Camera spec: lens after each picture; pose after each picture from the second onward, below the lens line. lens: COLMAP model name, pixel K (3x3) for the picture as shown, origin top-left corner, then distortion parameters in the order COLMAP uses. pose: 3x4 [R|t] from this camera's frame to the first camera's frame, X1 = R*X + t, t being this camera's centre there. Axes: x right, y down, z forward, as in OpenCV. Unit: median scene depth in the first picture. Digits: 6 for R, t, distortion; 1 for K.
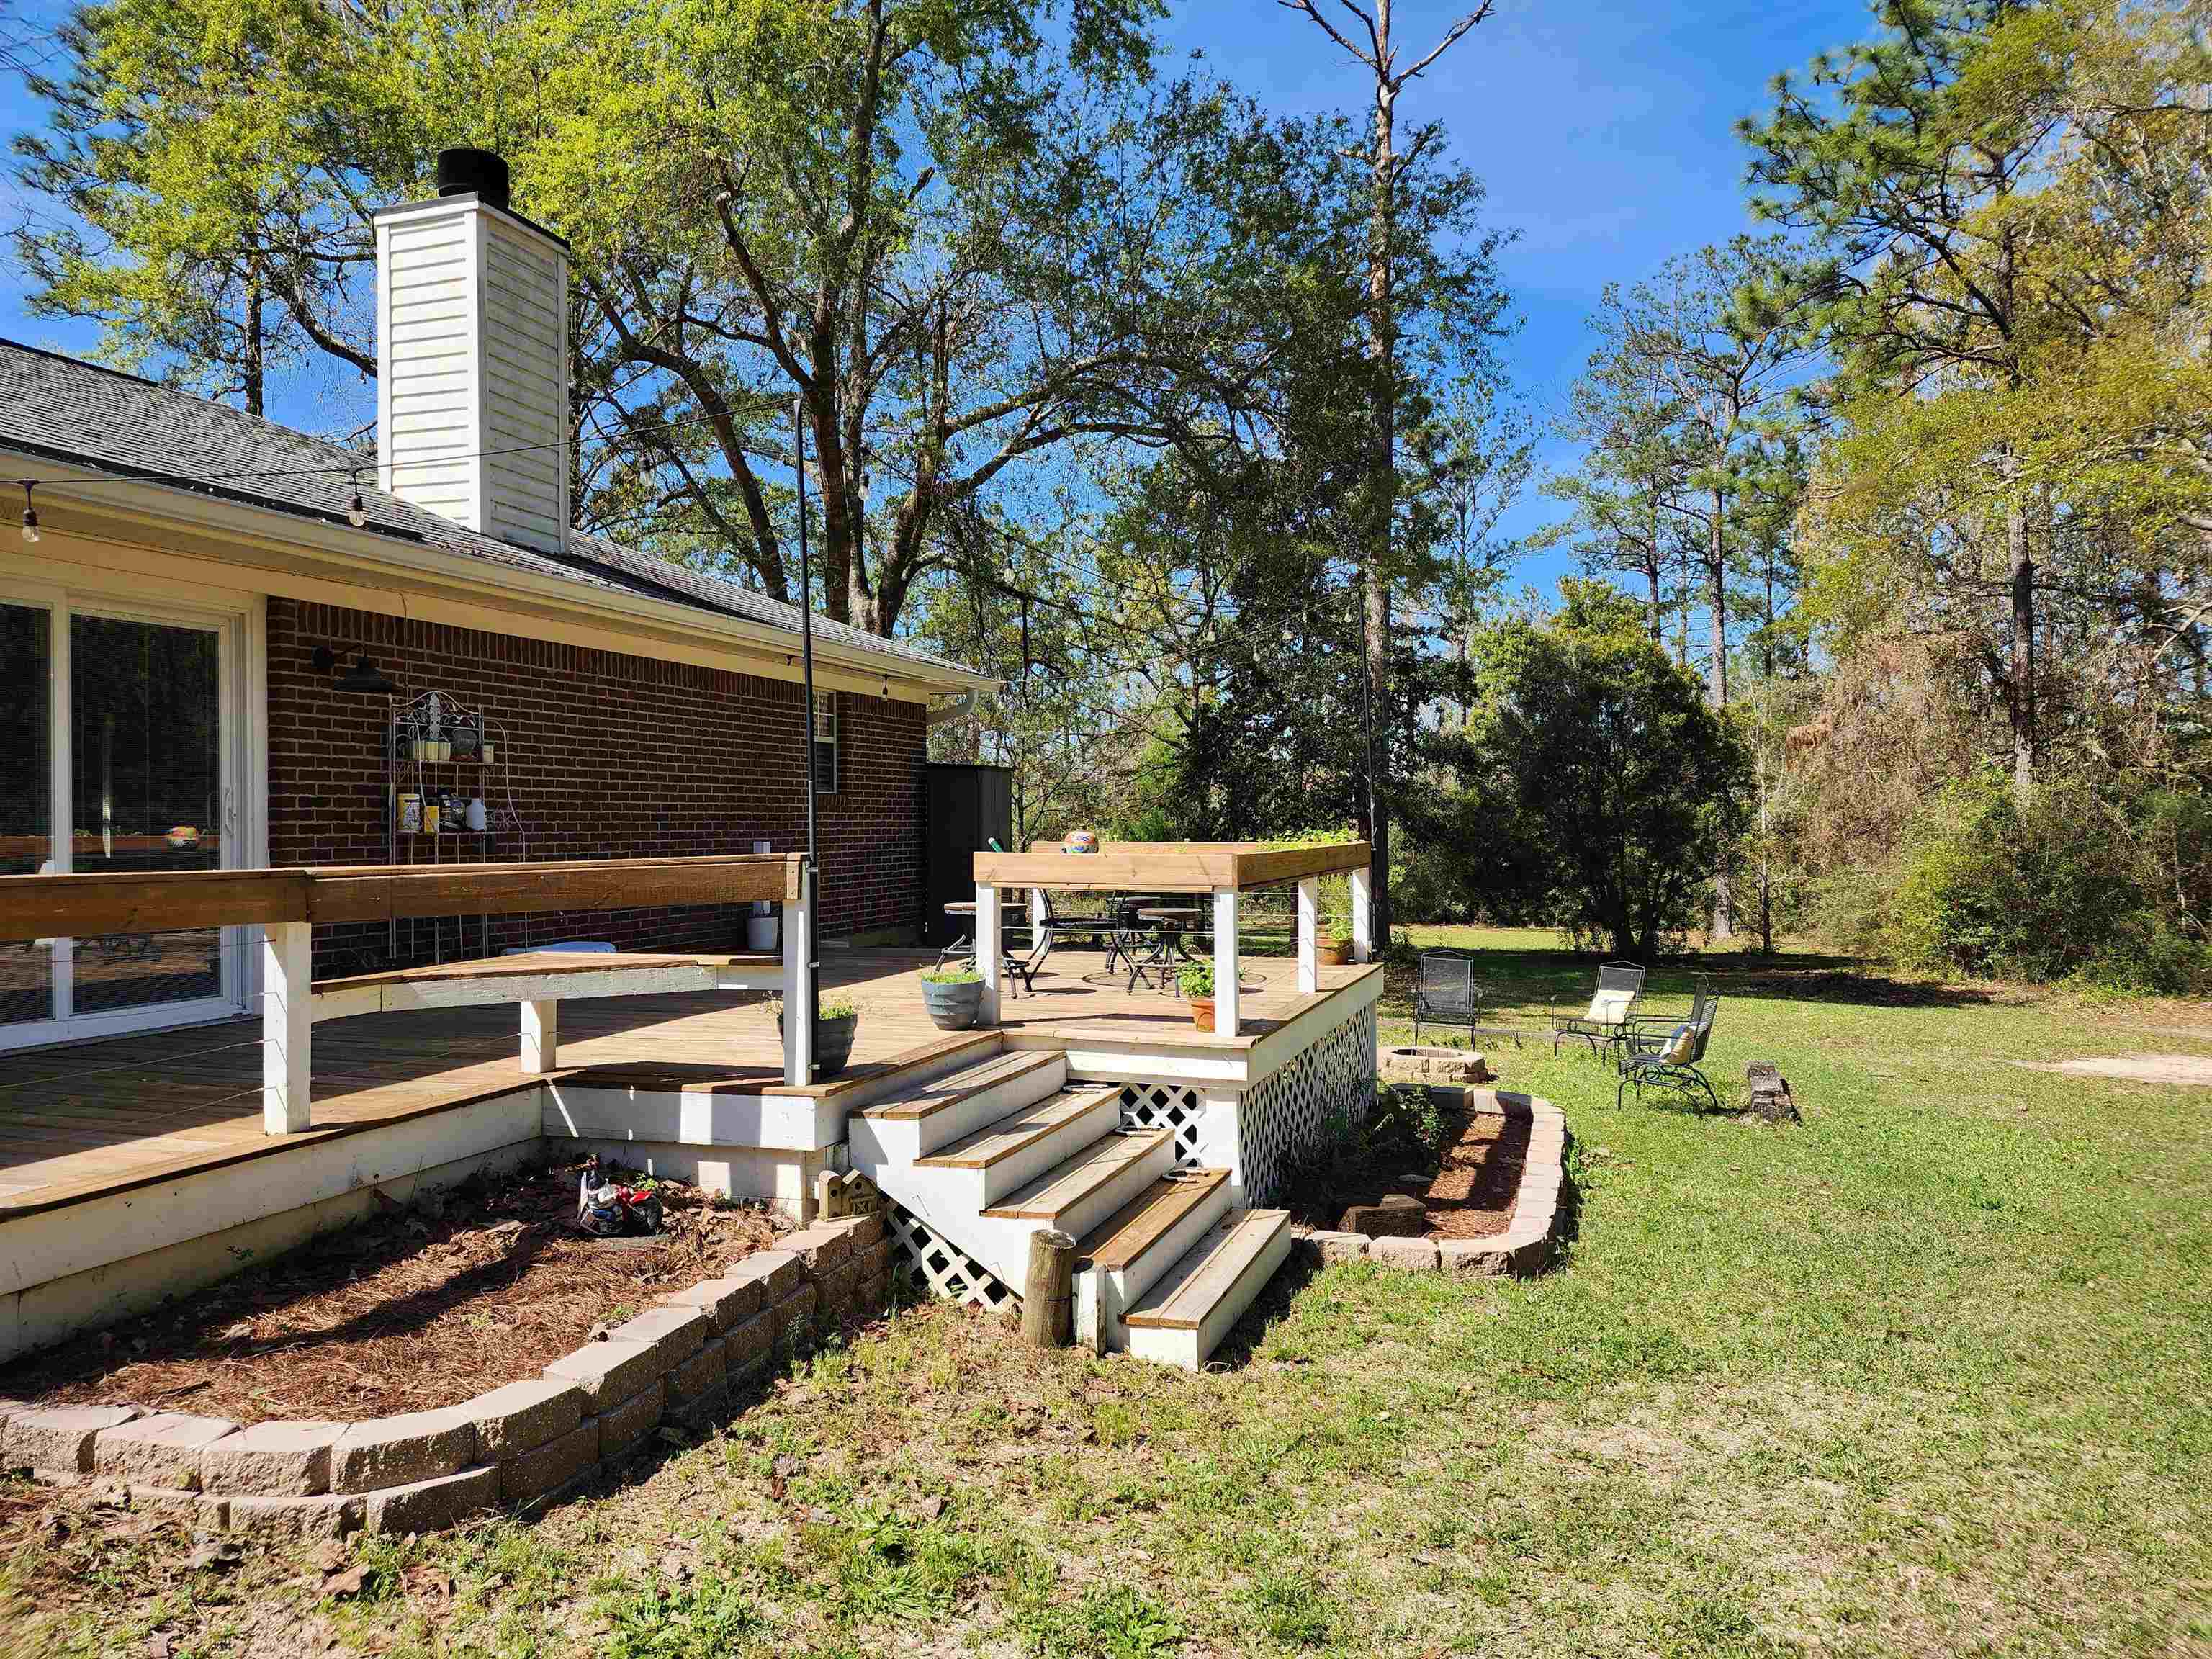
lens RADIAL K [[1483.6, 0, 1115.3], [0, 1483.6, 828.5], [0, 0, 1]] dist [0.043276, -0.031062]
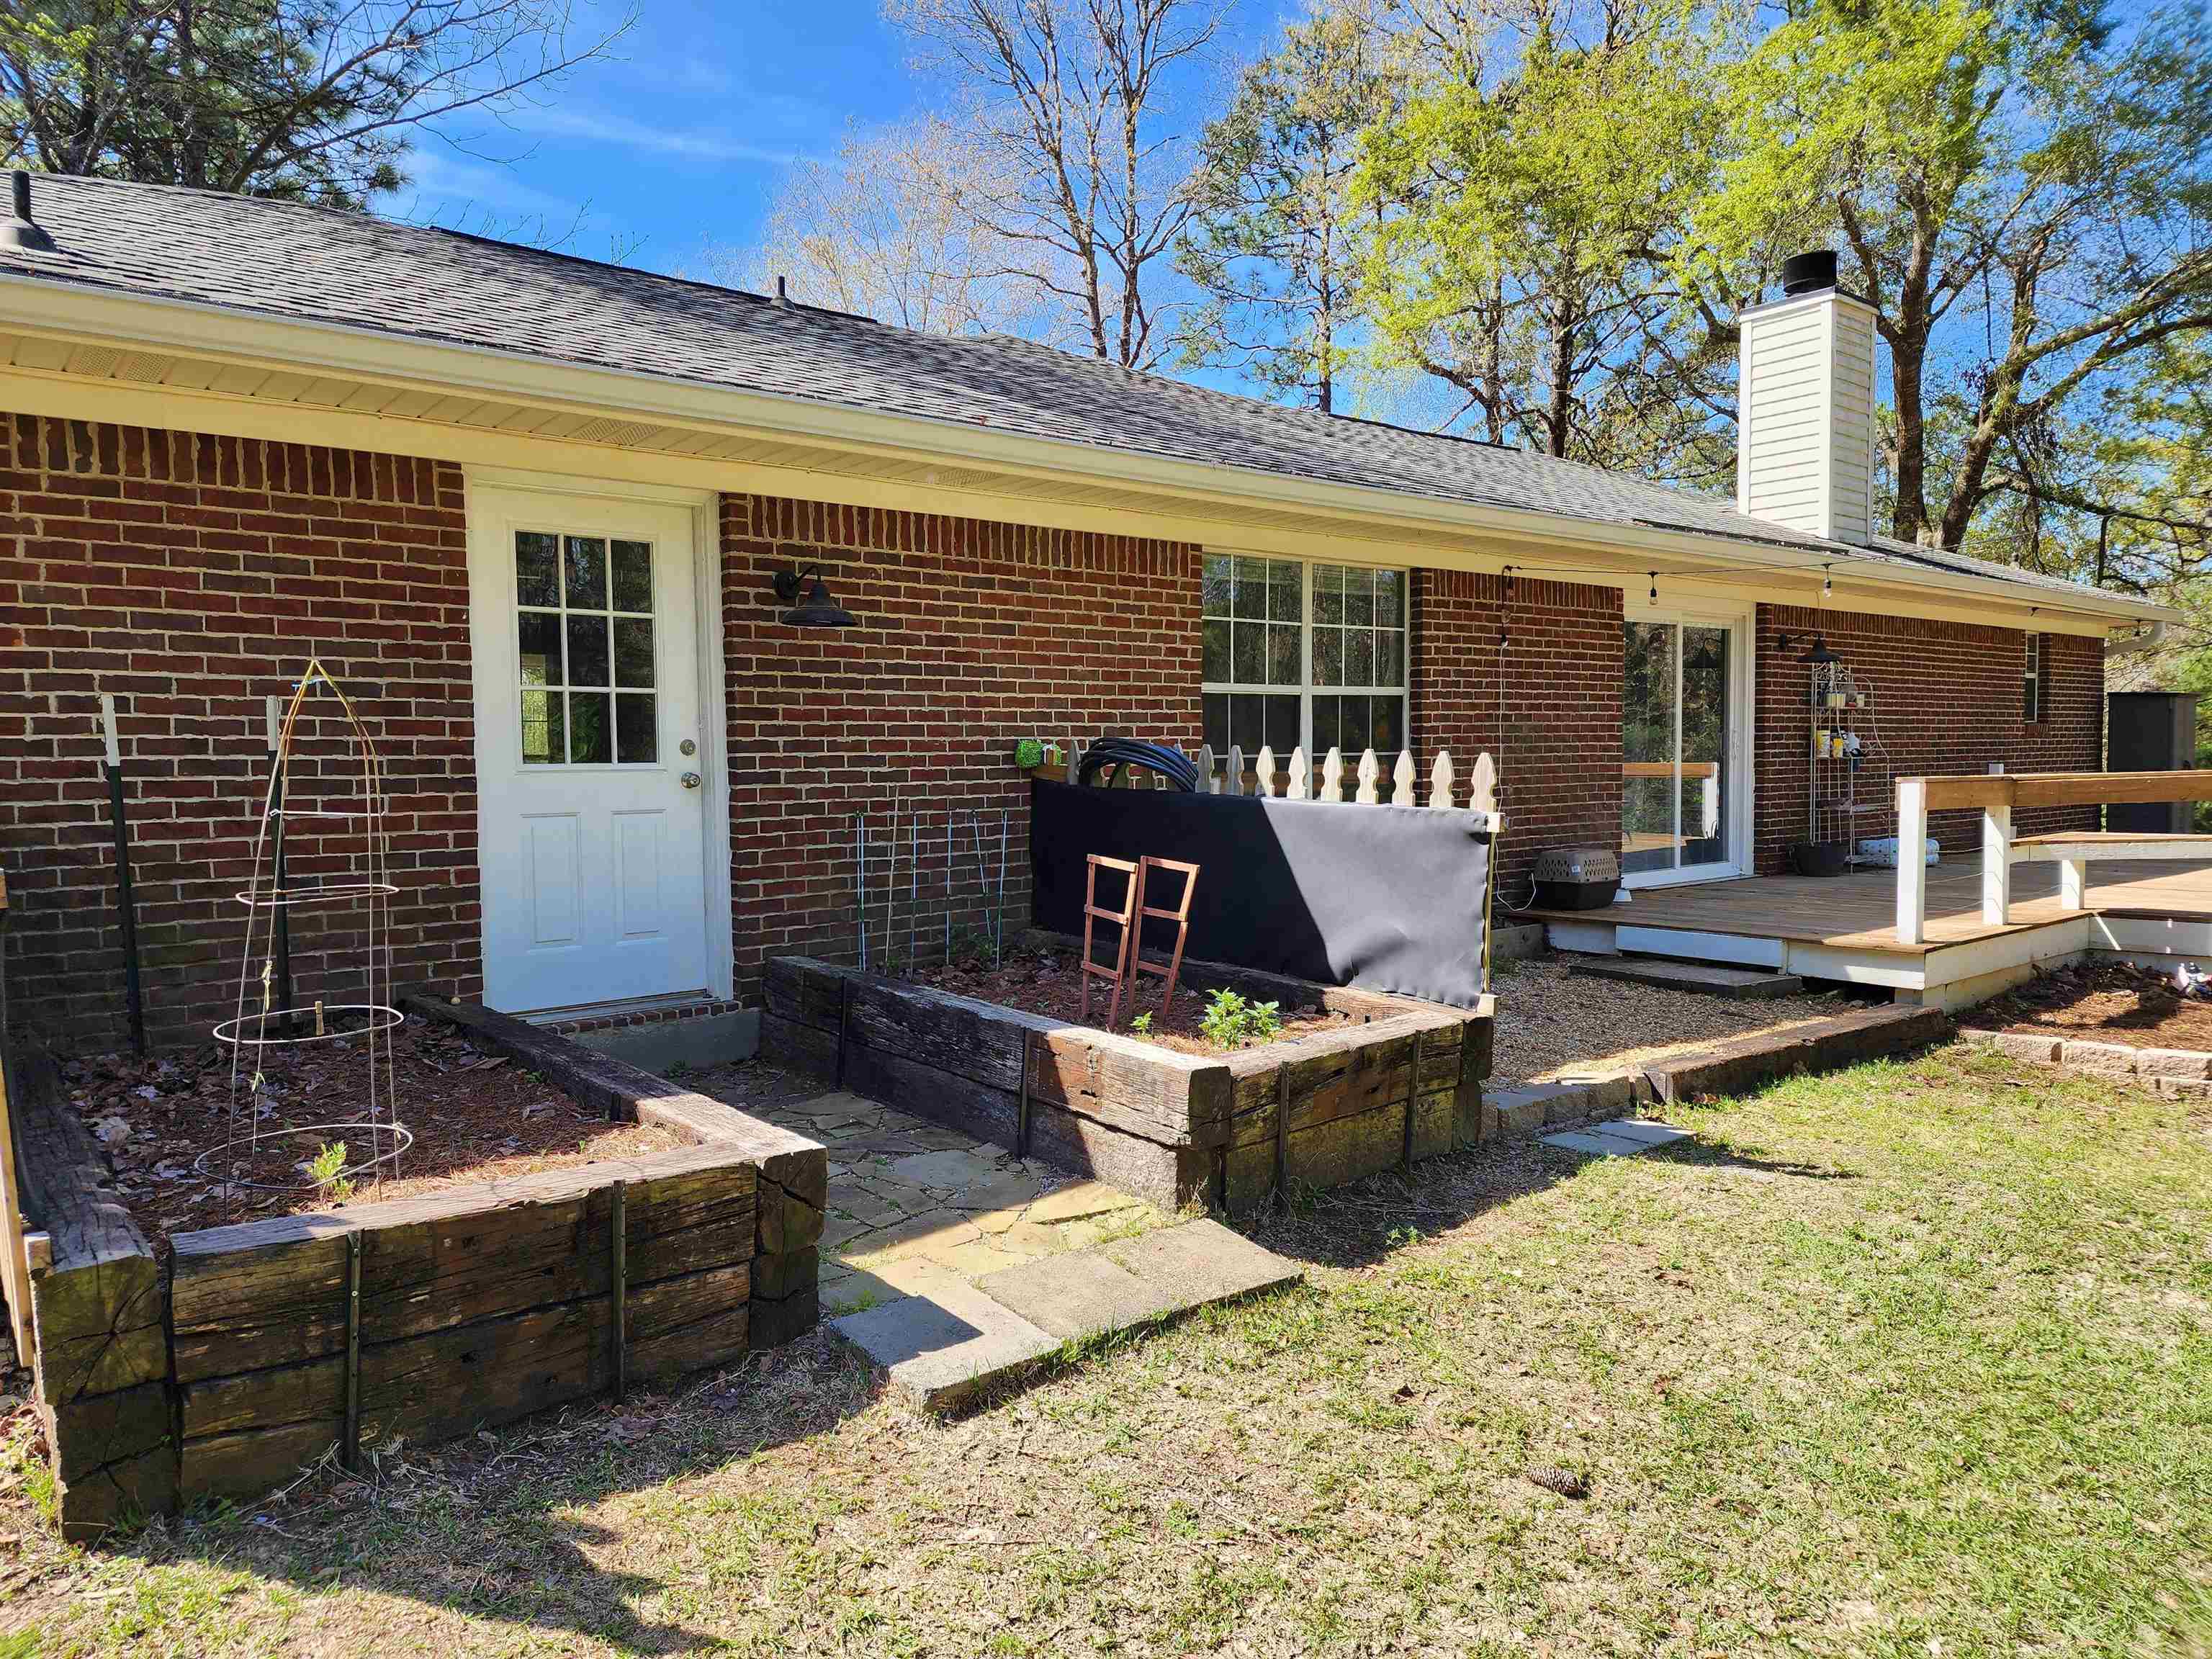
lens RADIAL K [[1483.6, 0, 1088.6], [0, 1483.6, 831.8], [0, 0, 1]] dist [0.043276, -0.031062]
pose [[0.845825, 0.017580, -0.533171, -0.300290], [0.008755, 0.998865, 0.046823, 0.000670], [0.533389, -0.044272, 0.844711, -0.612779]]
